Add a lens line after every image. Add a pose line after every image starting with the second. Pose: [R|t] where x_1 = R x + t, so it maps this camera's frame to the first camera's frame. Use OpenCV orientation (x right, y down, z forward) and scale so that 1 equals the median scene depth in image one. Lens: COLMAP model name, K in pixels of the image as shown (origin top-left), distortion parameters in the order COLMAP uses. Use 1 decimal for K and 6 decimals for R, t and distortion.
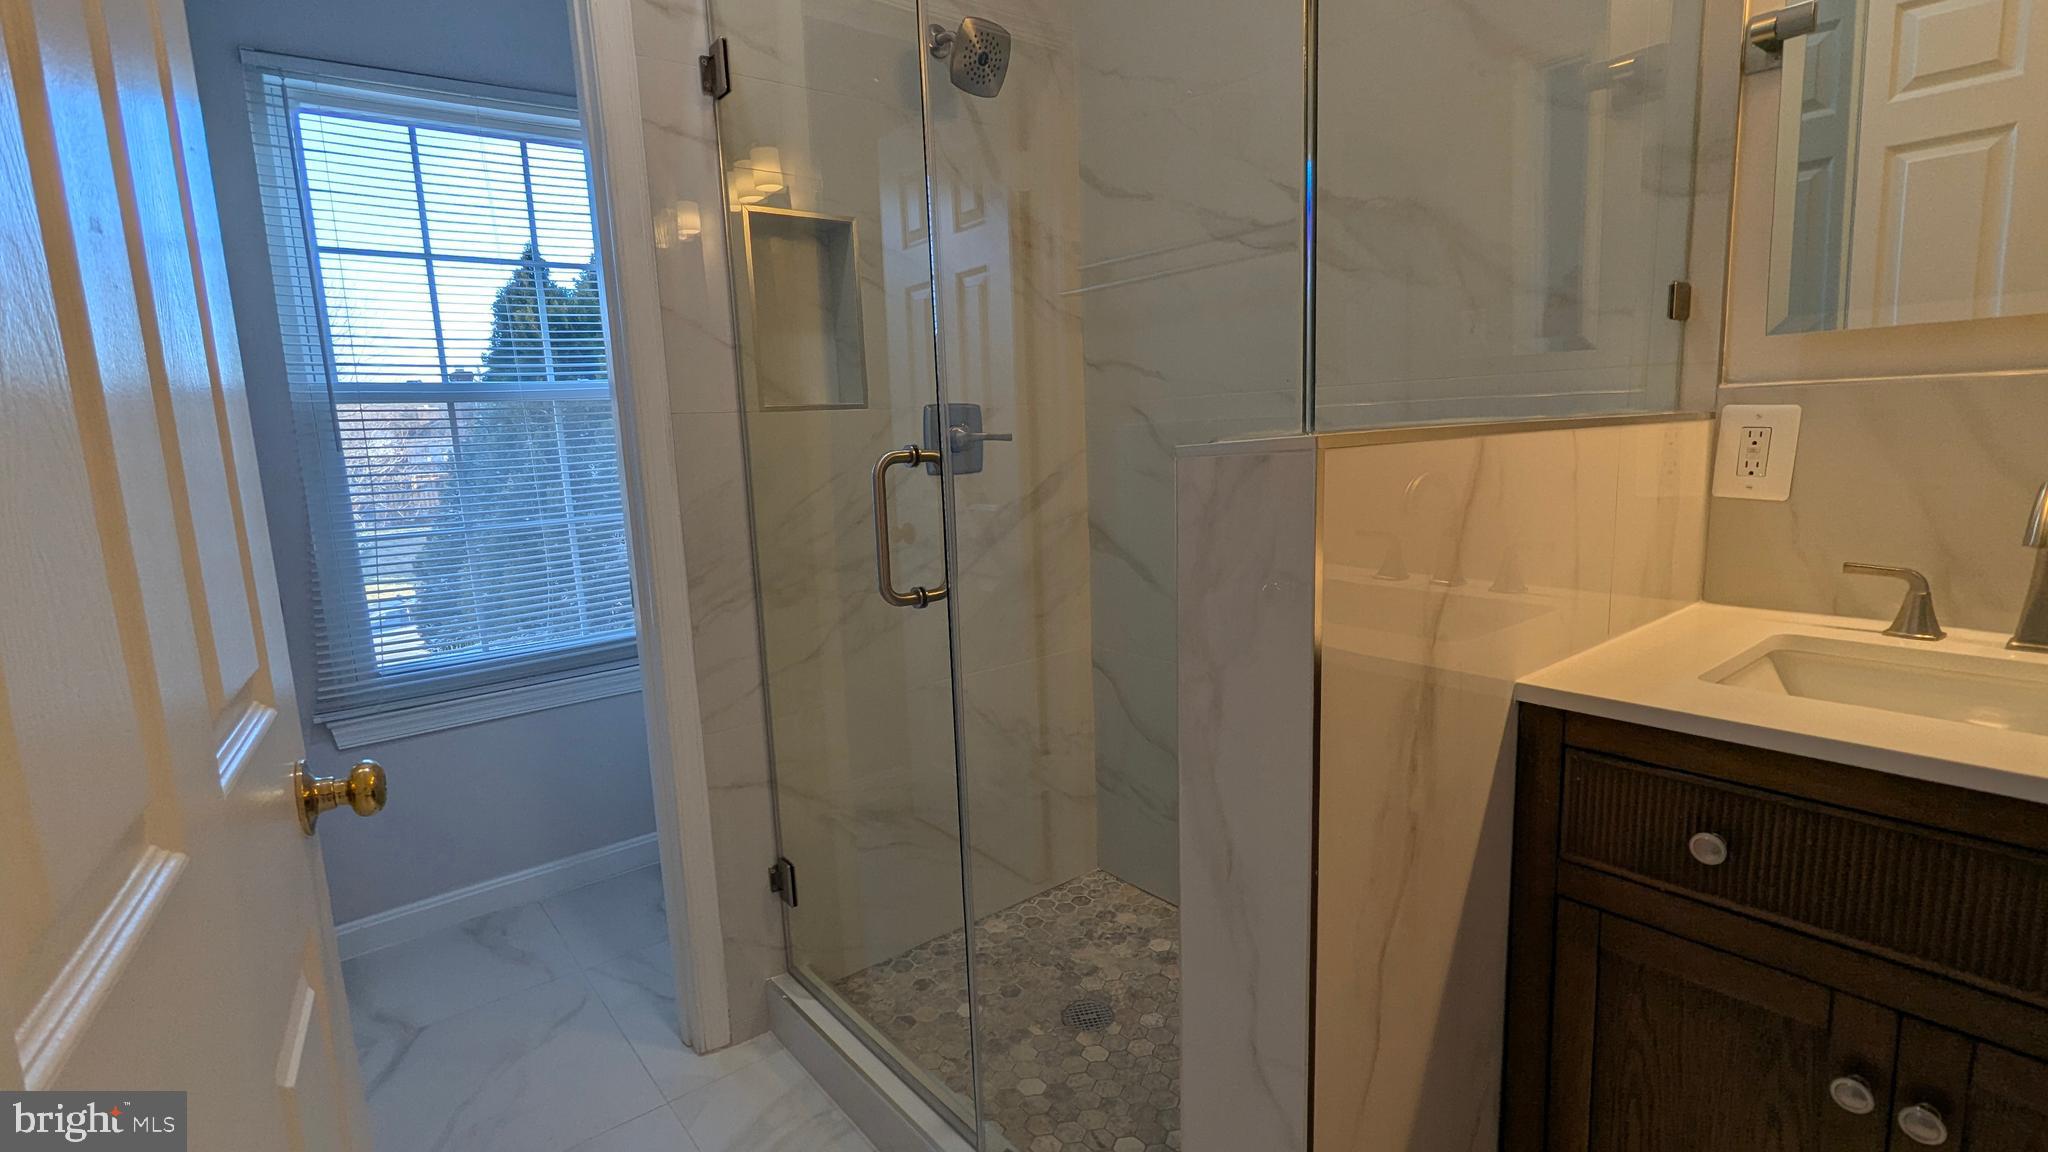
lens RADIAL K [[967.4, 0, 1028.1], [0, 967.4, 583.1], [0, 0, 1]] dist [0.000899, 0.000981]
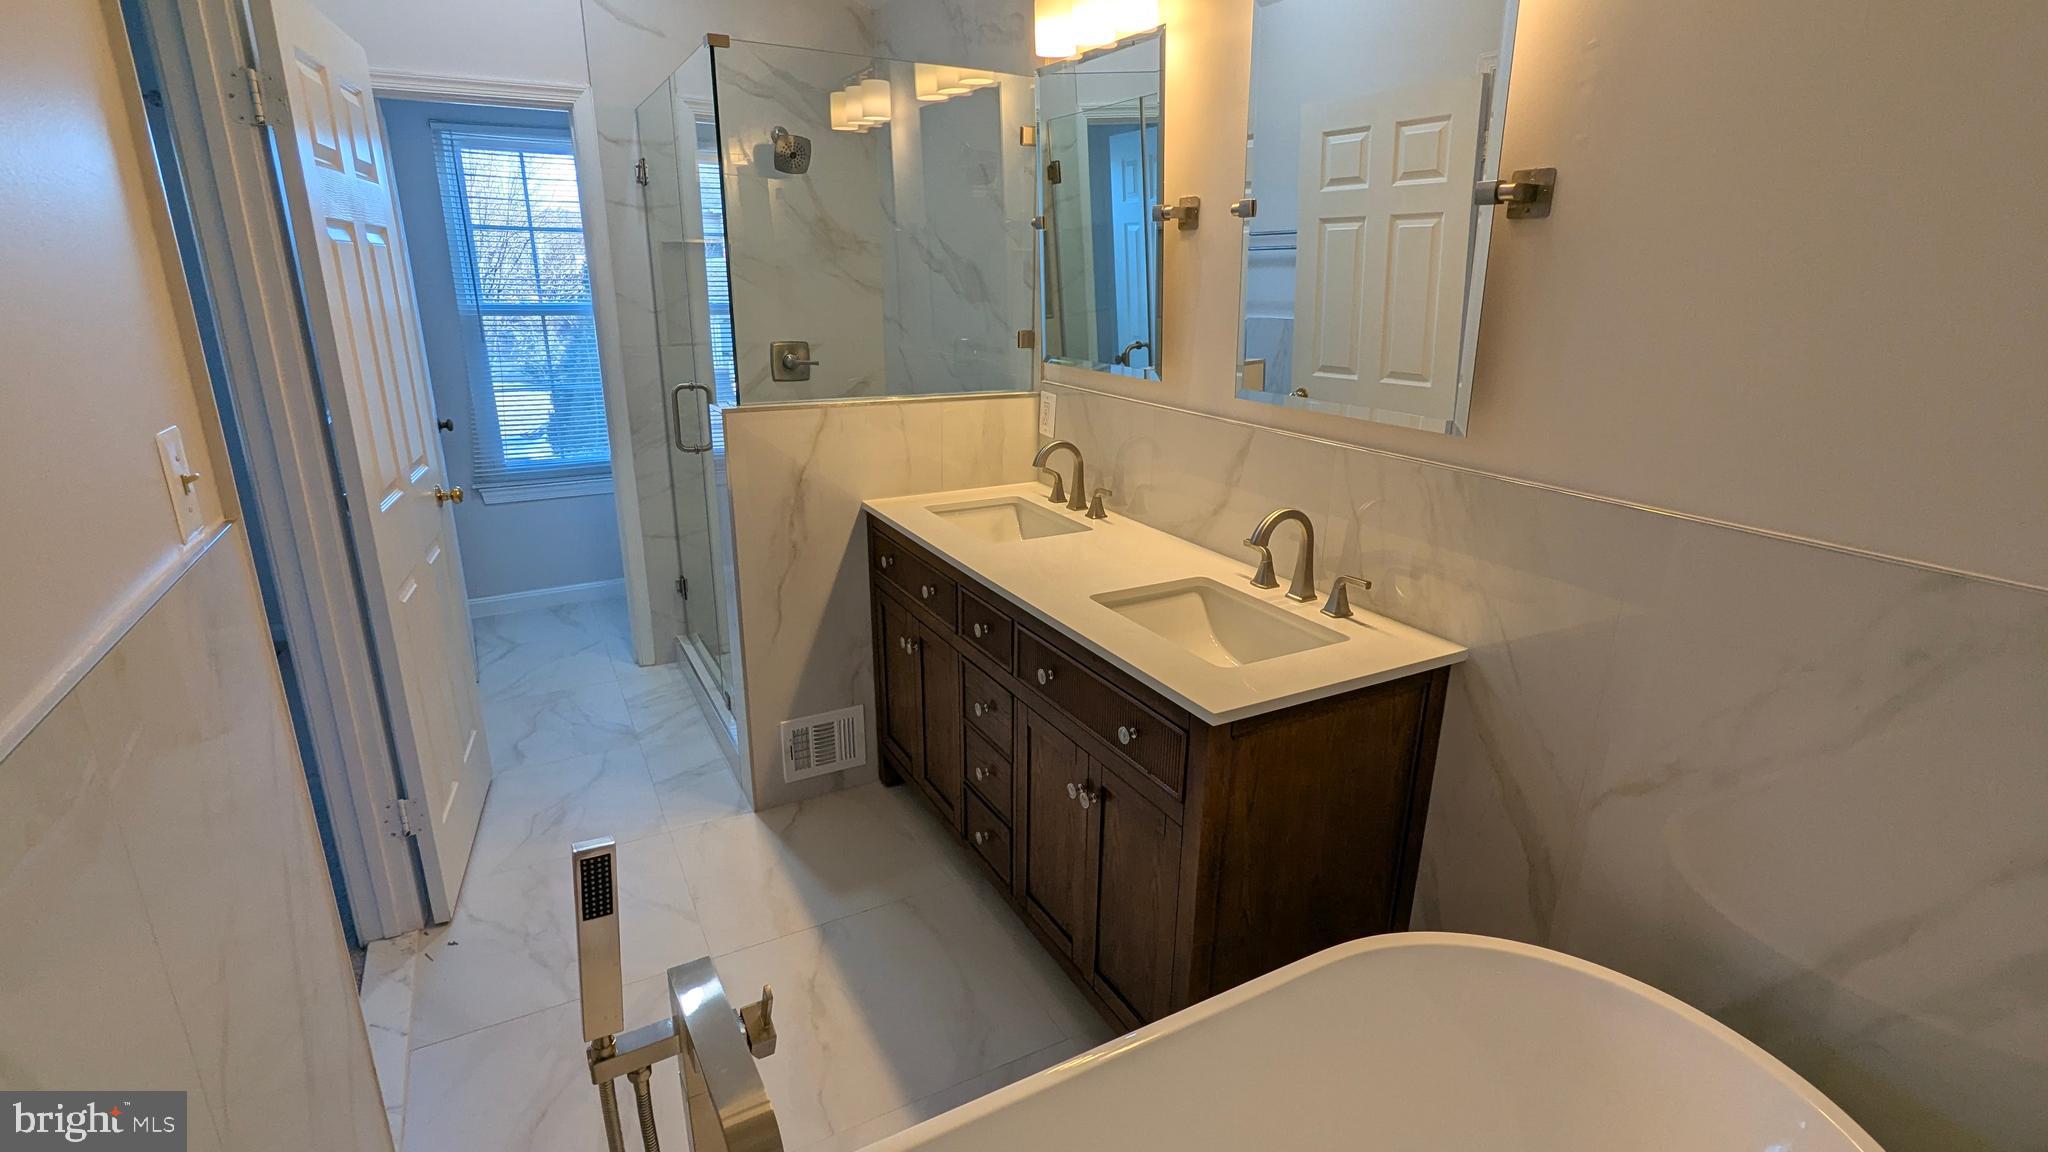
lens RADIAL K [[967.9, 0, 1024.0], [0, 967.9, 576.0], [0, 0, 1]] dist [0.011678, 0.000402]
pose [[0.982640, 0.103403, -0.154032, 0.718611], [-0.079872, 0.985176, 0.151816, -0.068830], [0.167447, -0.136878, 0.976333, -0.793126]]
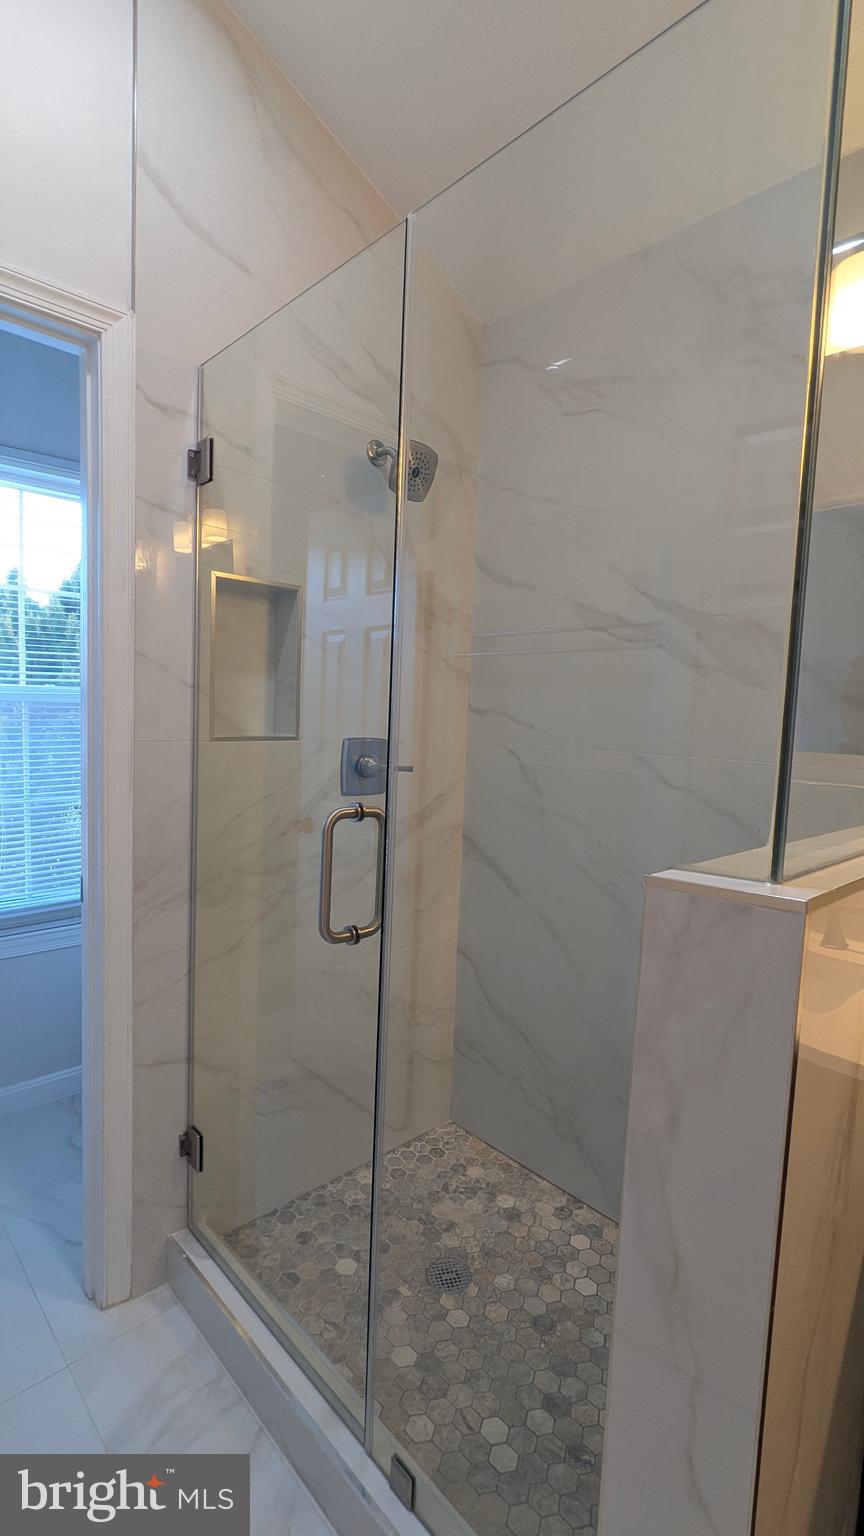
lens RADIAL K [[725.6, 0, 426.9], [0, 725.6, 772.3], [0, 0, 1]] dist [0.000899, 0.000981]
pose [[0.994314, 0.071703, 0.078727, -0.074623], [-0.065511, 0.994751, -0.078602, -0.080514], [-0.083949, 0.072997, 0.993793, 0.092904]]
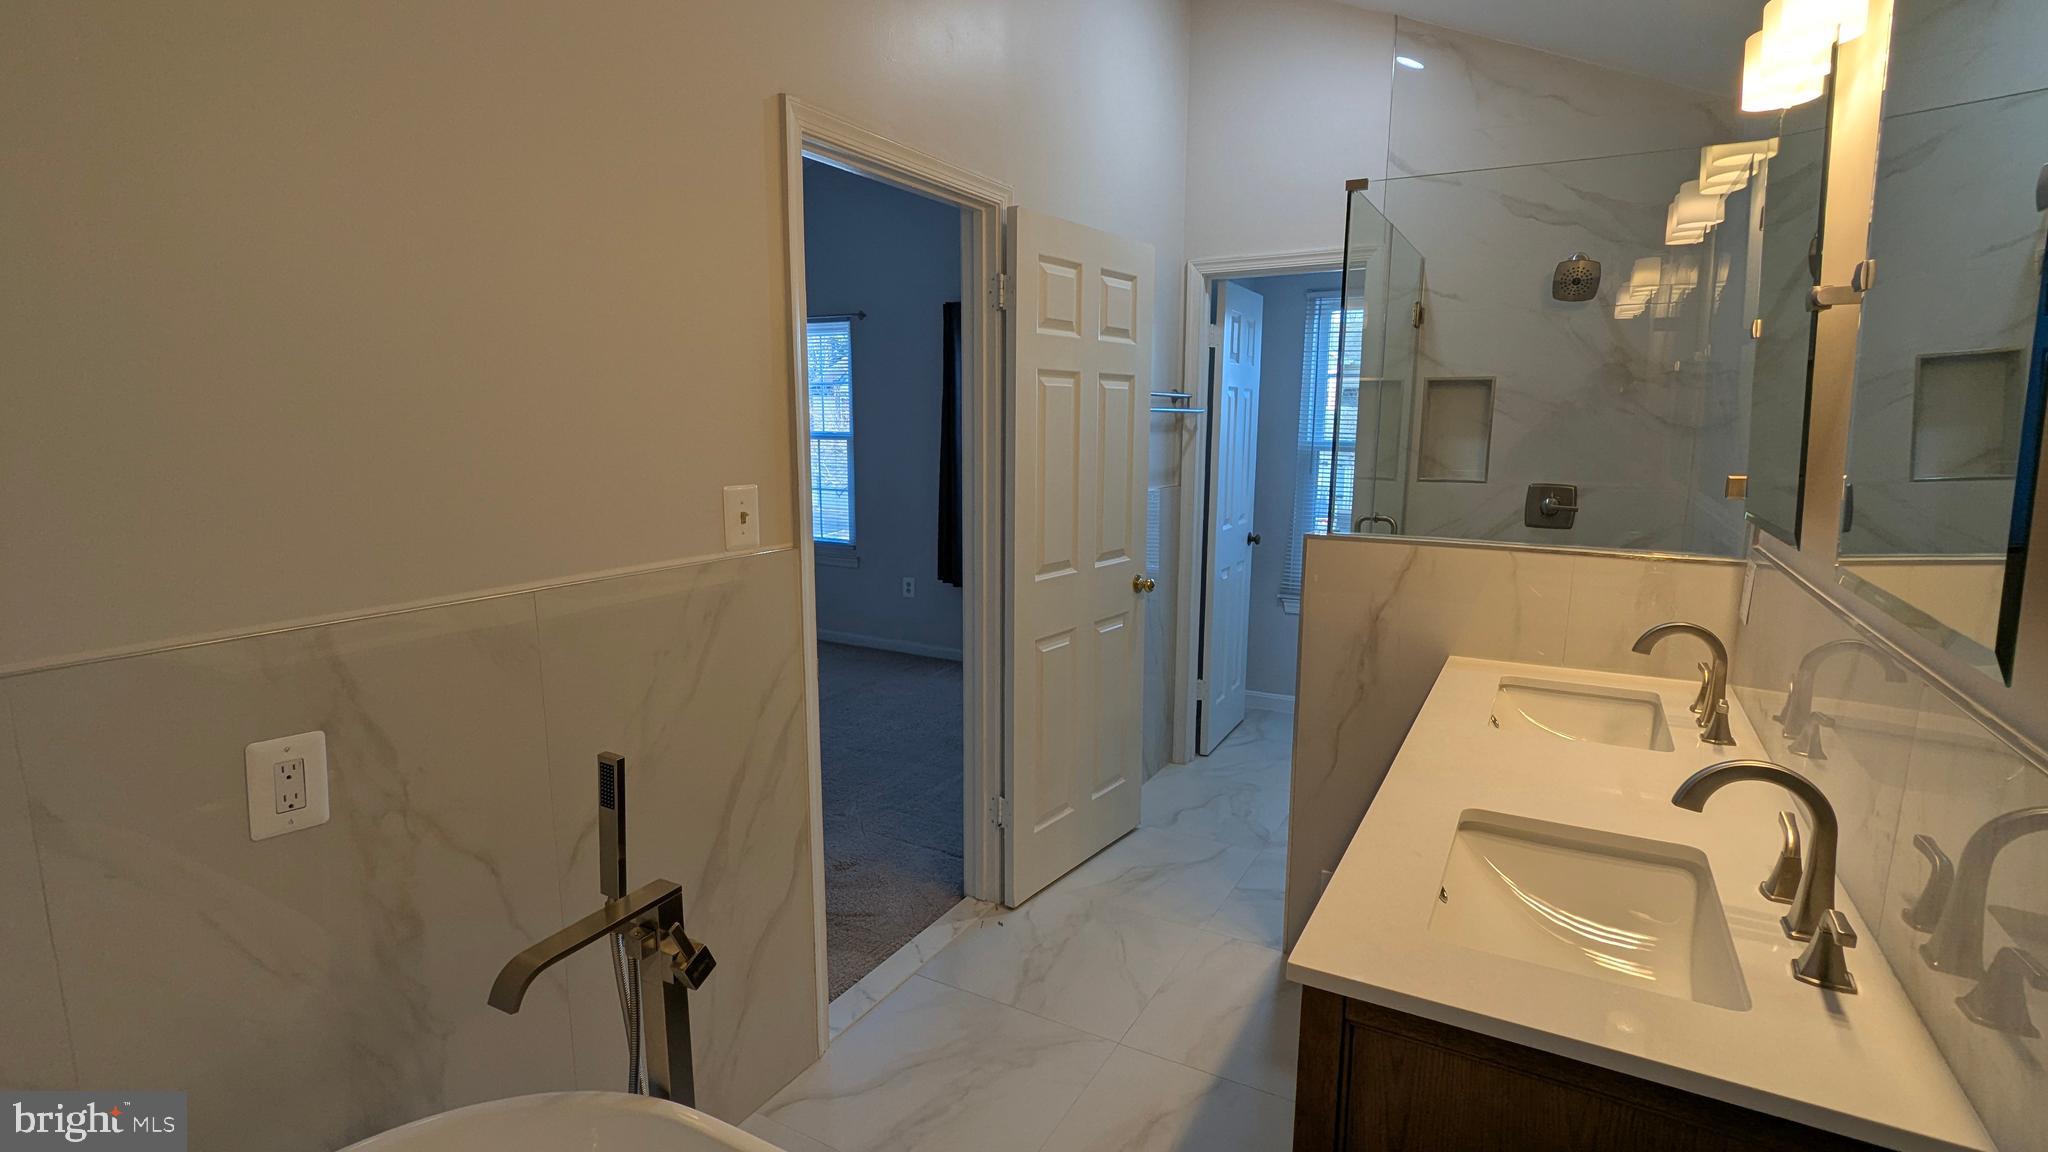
lens RADIAL K [[967.4, 0, 1028.1], [0, 967.4, 583.1], [0, 0, 1]] dist [0.000899, 0.000981]
pose [[0.382530, 0.200152, -0.902003, 1.132360], [-0.167931, 0.975055, 0.145144, -0.120560], [0.908554, 0.095952, 0.406600, -0.438789]]
